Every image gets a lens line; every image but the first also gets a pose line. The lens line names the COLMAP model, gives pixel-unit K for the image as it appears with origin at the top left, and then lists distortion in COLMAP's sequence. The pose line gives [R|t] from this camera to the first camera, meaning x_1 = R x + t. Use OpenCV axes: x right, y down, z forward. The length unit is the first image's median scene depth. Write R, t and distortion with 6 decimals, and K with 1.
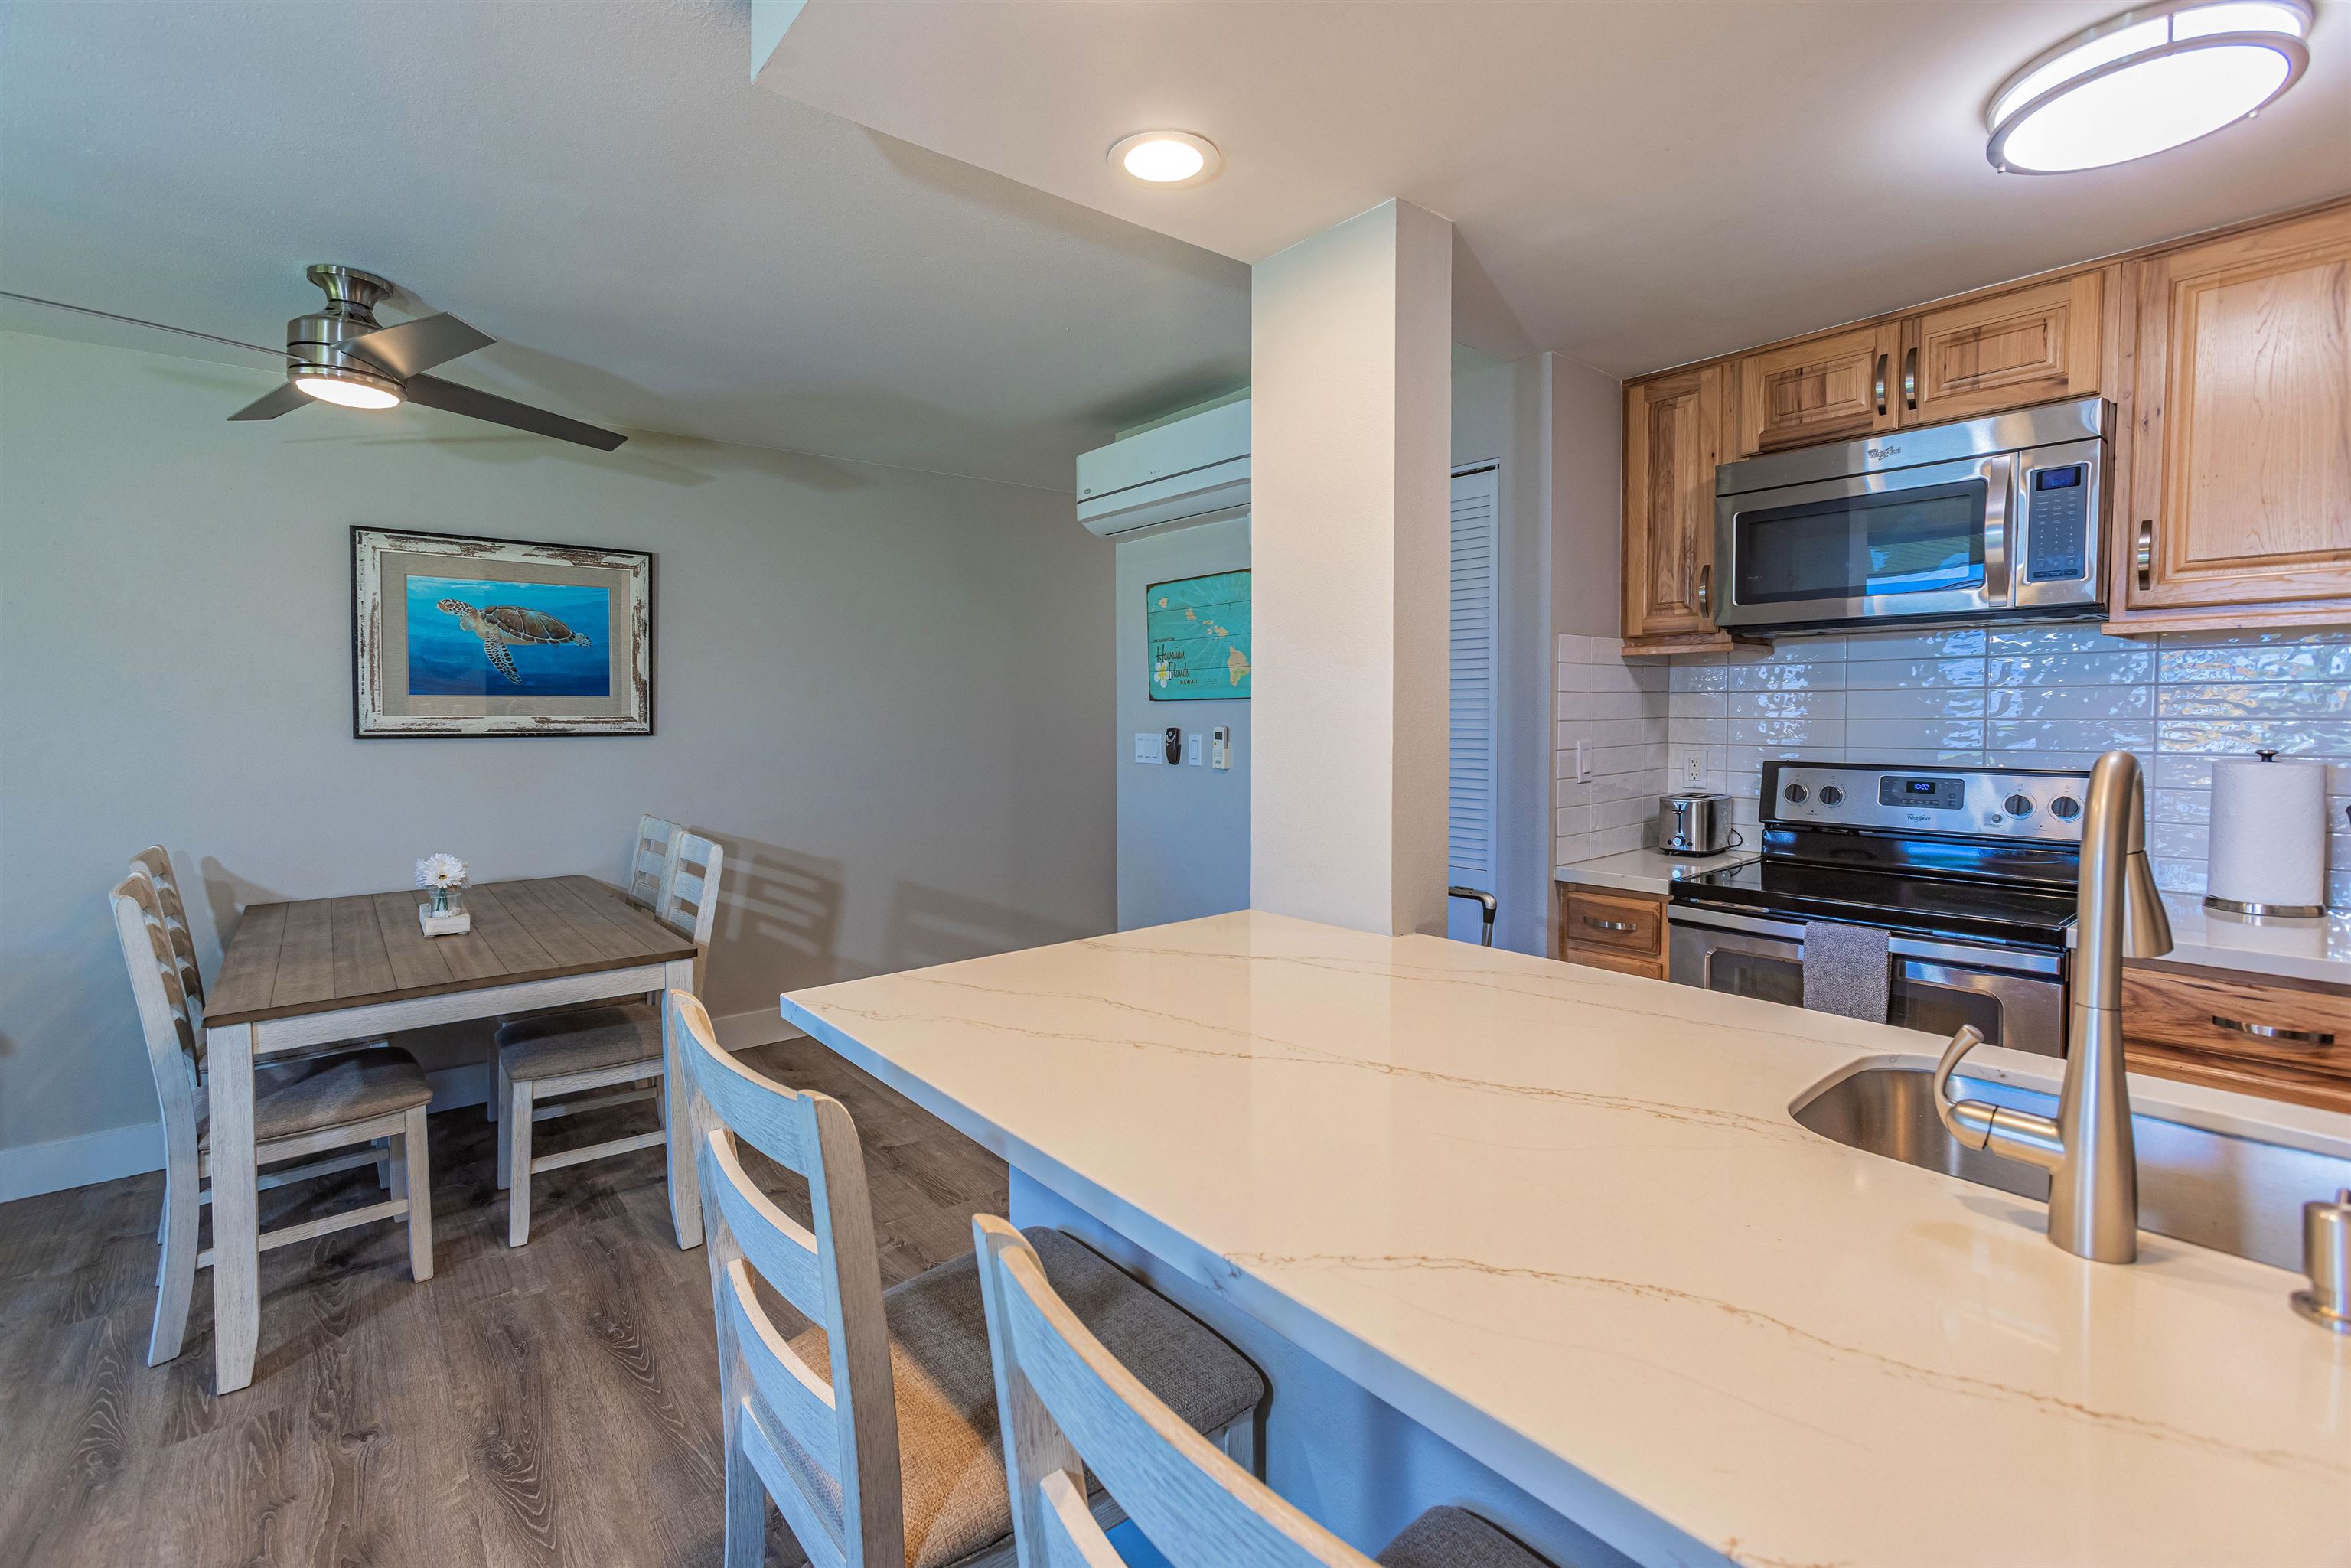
lens RADIAL K [[1061.5, 0, 1163.1], [0, 1061.5, 734.9], [0, 0, 1]] dist [-0.004157, 0.004760]
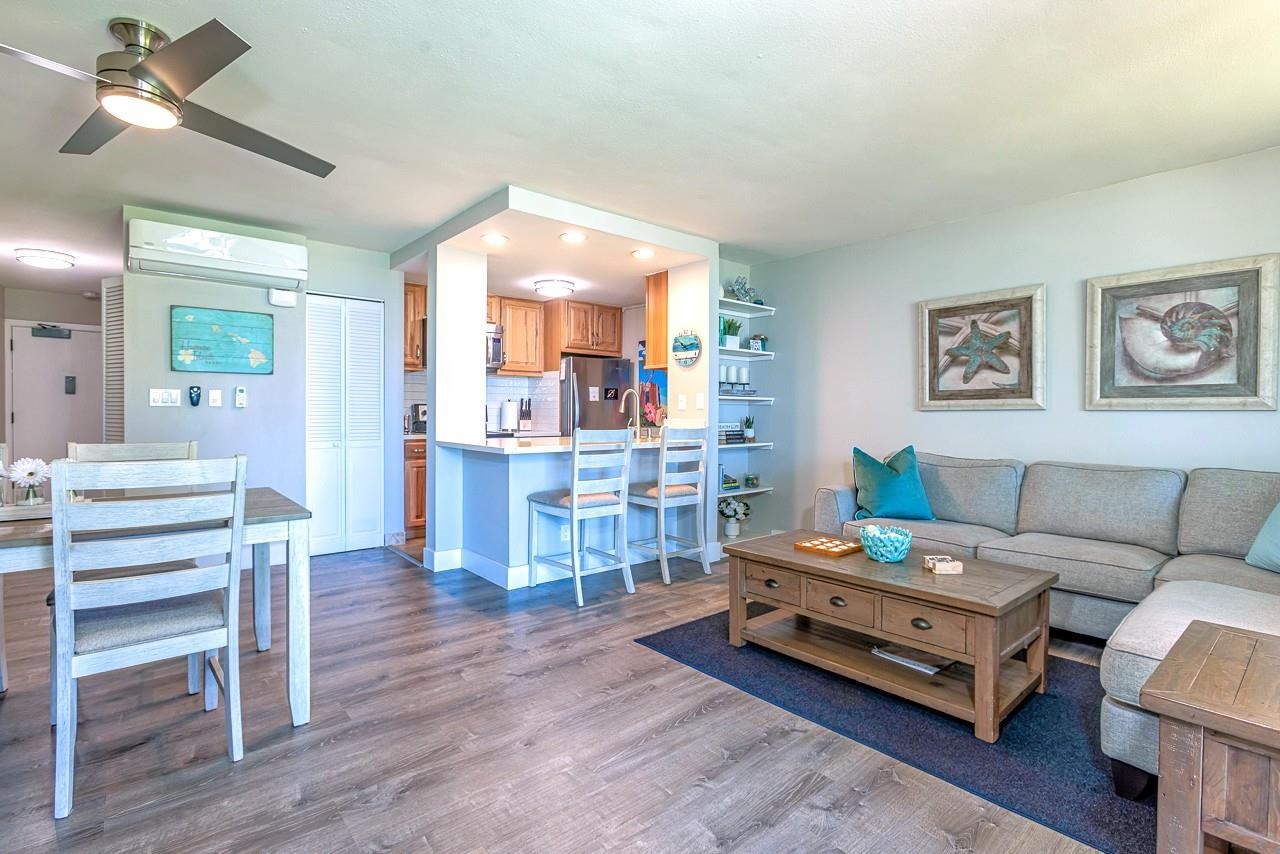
lens RADIAL K [[600.3, 0, 634.0], [0, 600.3, 416.1], [0, 0, 1]] dist [-0.011252, 0.002452]
pose [[-0.015707, 0.000479, 0.999877, -1.115045], [0.021918, 0.999760, -0.000134, 0.066382], [-0.999636, 0.021913, -0.015714, 0.263814]]
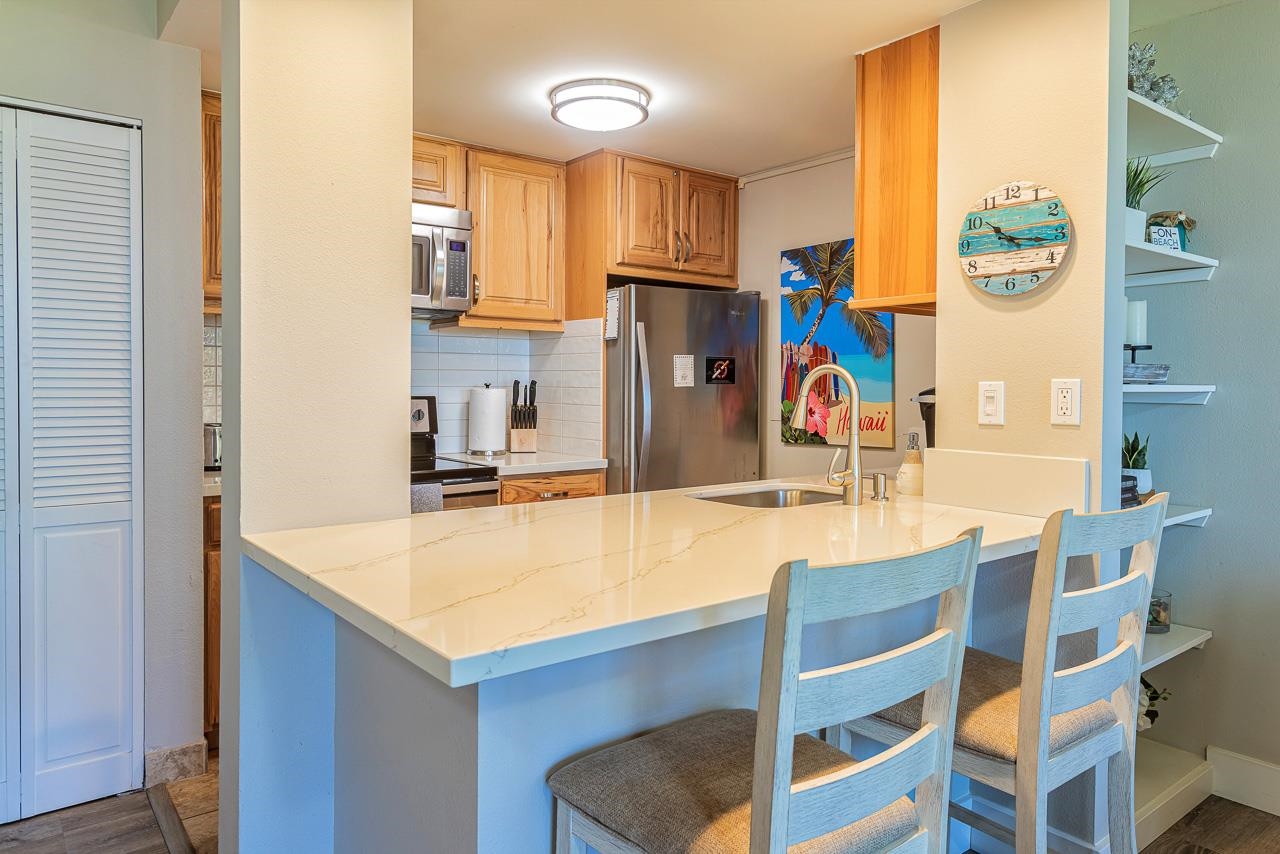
lens RADIAL K [[838.0, 0, 648.9], [0, 838.0, 409.4], [0, 0, 1]] dist [0.041599, -0.009713]
pose [[-0.002939, -0.020390, 0.999788, -0.454562], [0.023736, 0.999509, 0.020454, 0.025705], [-0.999714, 0.023791, -0.002453, 0.393106]]
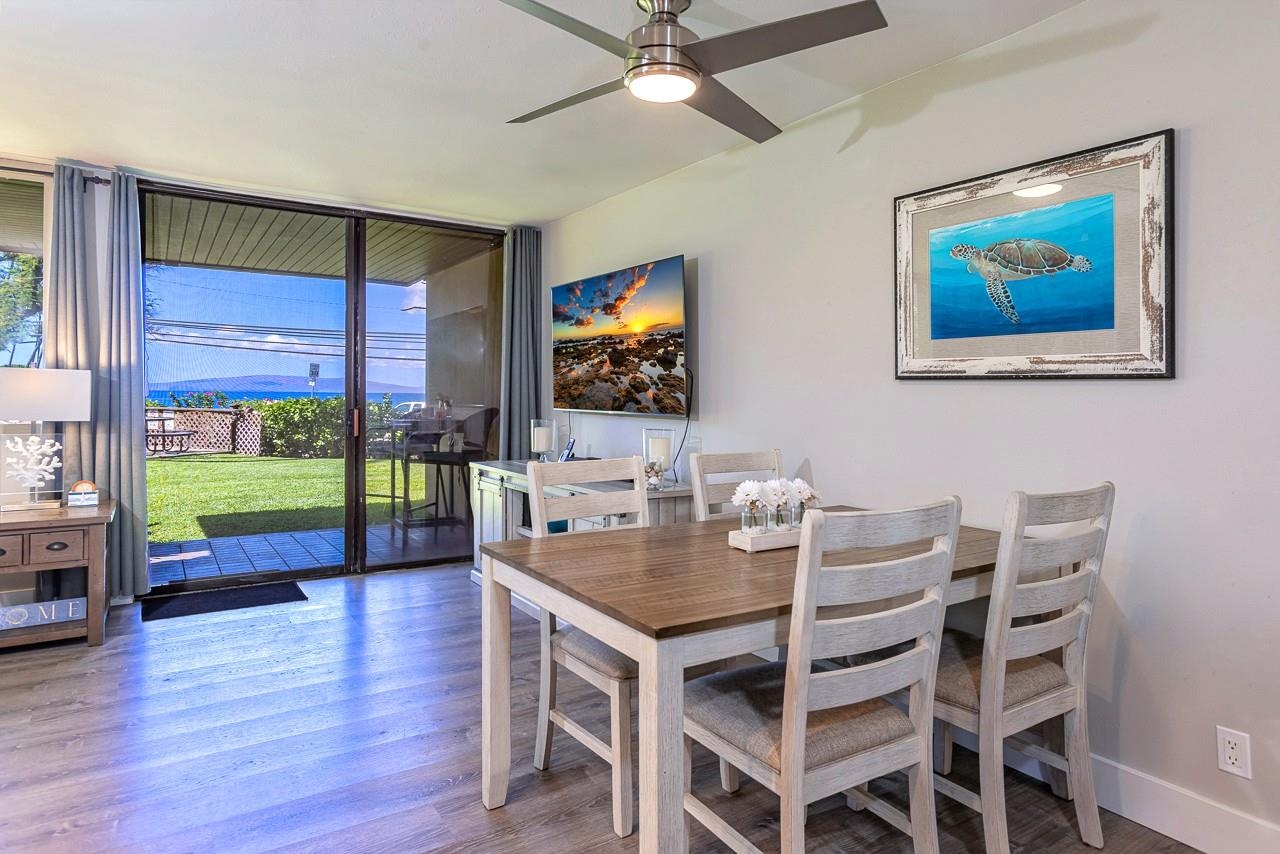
lens RADIAL K [[728.7, 0, 639.7], [0, 728.7, 381.8], [0, 0, 1]] dist [0.006400, 0.002648]
pose [[-0.093628, -0.012255, -0.995532, 0.058193], [-0.039271, 0.999192, -0.008607, 0.022976], [0.994832, 0.038290, -0.094033, 0.754893]]
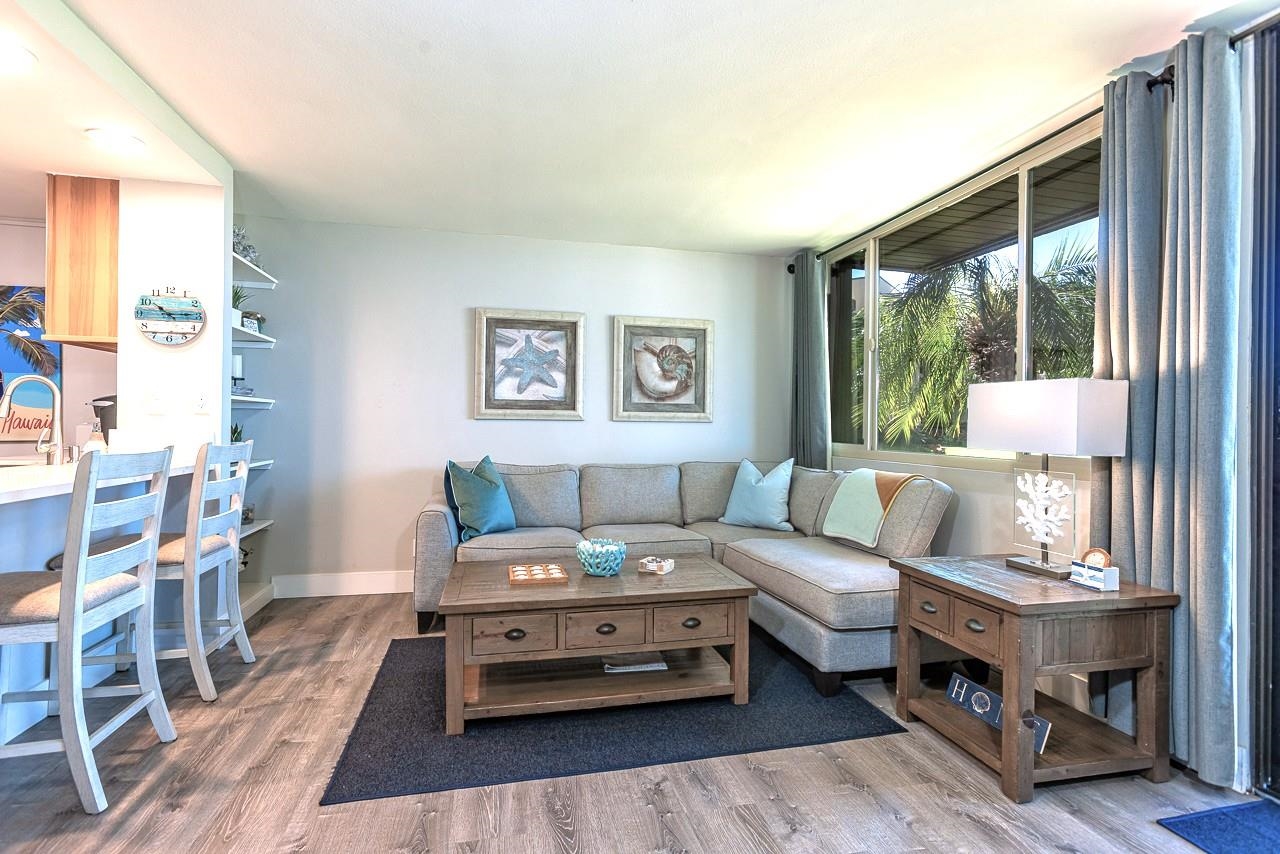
lens RADIAL K [[600.3, 0, 629.6], [0, 600.3, 418.8], [0, 0, 1]] dist [-0.011252, 0.002452]
pose [[-0.897733, -0.000418, 0.440539, -0.742863], [0.006143, 0.999890, 0.013467, 0.053677], [-0.440497, 0.014796, -0.897632, 0.572263]]
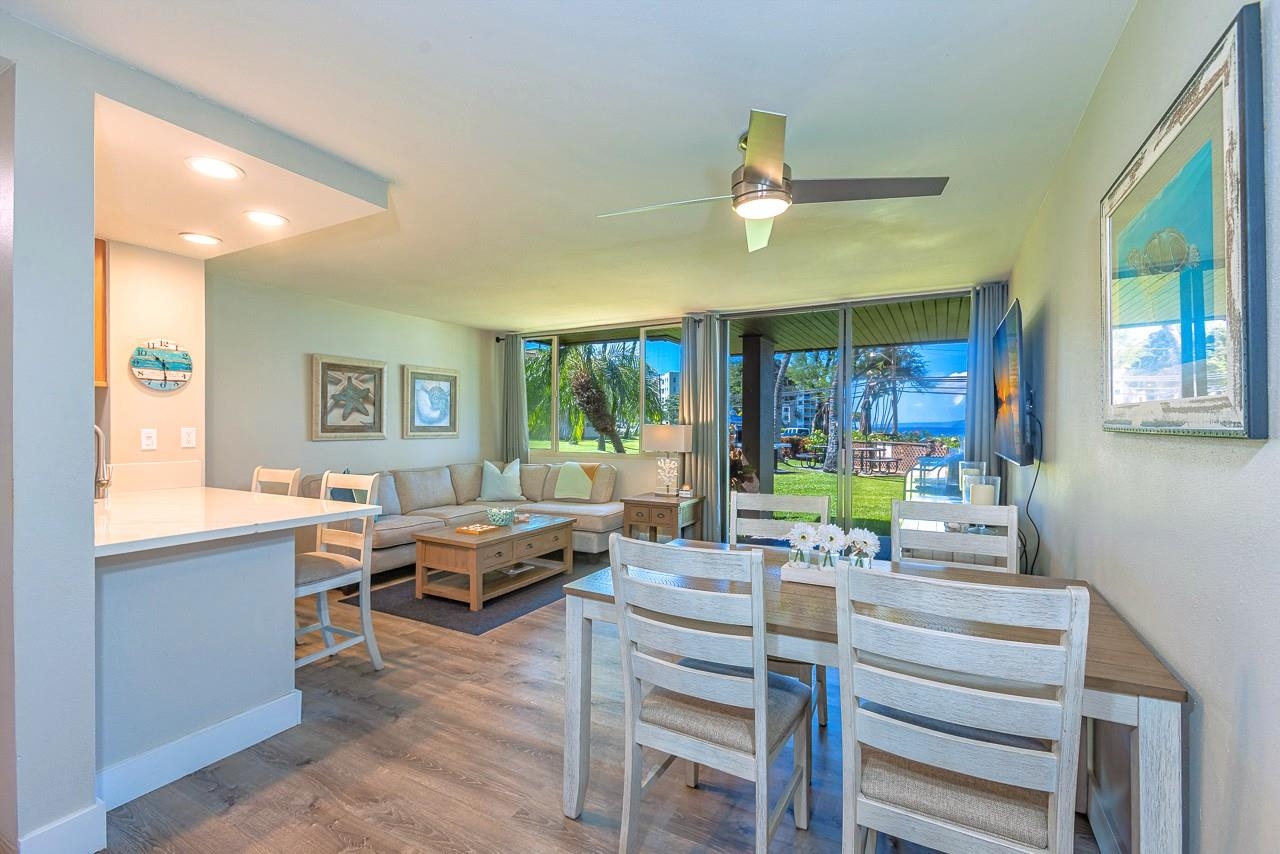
lens RADIAL K [[577.9, 0, 632.3], [0, 577.9, 428.7], [0, 0, 1]] dist [-0.004157, 0.004760]
pose [[-0.925931, 0.005916, -0.377646, -0.188024], [-0.007390, 0.999402, 0.033776, -0.012736], [0.377620, 0.034065, -0.925334, 1.238313]]
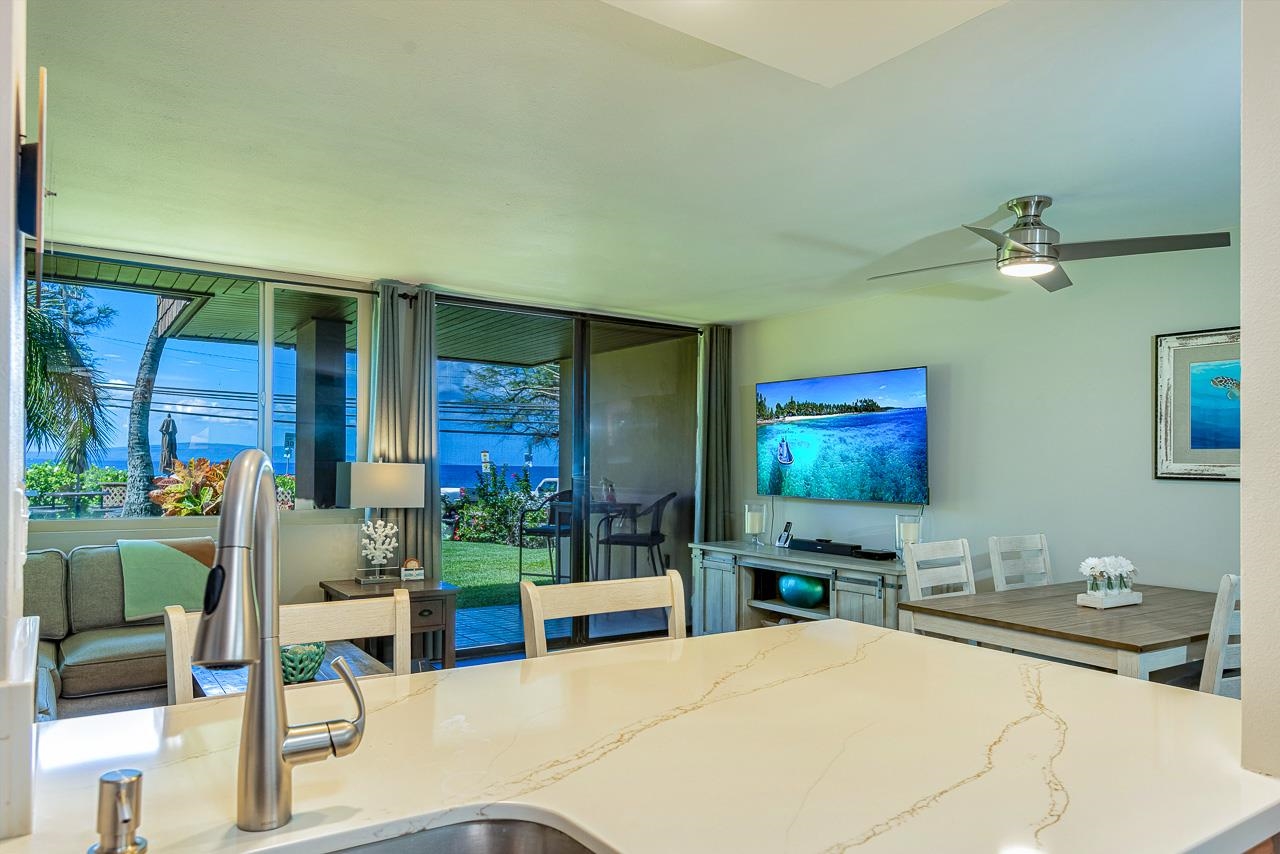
lens RADIAL K [[833.2, 0, 633.8], [0, 833.2, 458.2], [0, 0, 1]] dist [0.017836, 0.006452]
pose [[-0.081662, -0.003304, -0.996655, 0.433101], [-0.041889, 0.999122, 0.000120, 0.004687], [0.995779, 0.041758, -0.081729, 0.355323]]
